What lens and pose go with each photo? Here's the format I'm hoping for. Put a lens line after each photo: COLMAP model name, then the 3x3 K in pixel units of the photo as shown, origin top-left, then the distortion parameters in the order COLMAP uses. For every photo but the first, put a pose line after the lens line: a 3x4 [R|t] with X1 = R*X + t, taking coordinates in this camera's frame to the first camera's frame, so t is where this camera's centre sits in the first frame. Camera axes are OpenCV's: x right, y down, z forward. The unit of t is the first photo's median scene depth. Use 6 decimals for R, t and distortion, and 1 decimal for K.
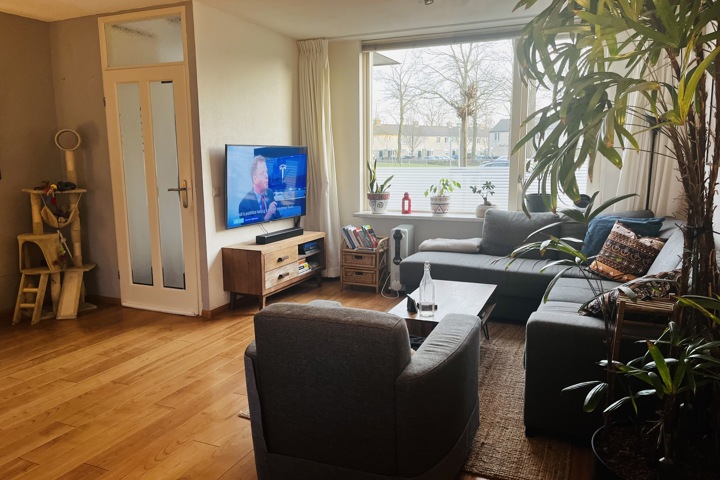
lens RADIAL K [[520.3, 0, 359.4], [0, 520.3, 248.0], [0, 0, 1]] dist [0.039747, -0.000445]
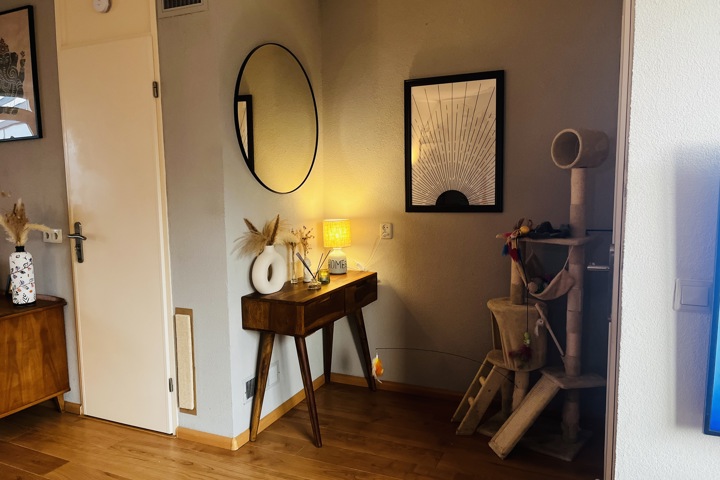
lens RADIAL K [[520.3, 0, 359.4], [0, 520.3, 248.0], [0, 0, 1]] dist [0.039747, -0.000445]
pose [[-0.014451, 0.110297, -0.993794, 0.001758], [-0.161666, 0.980563, 0.111179, -0.034217], [0.986740, 0.162269, 0.003662, 0.212452]]
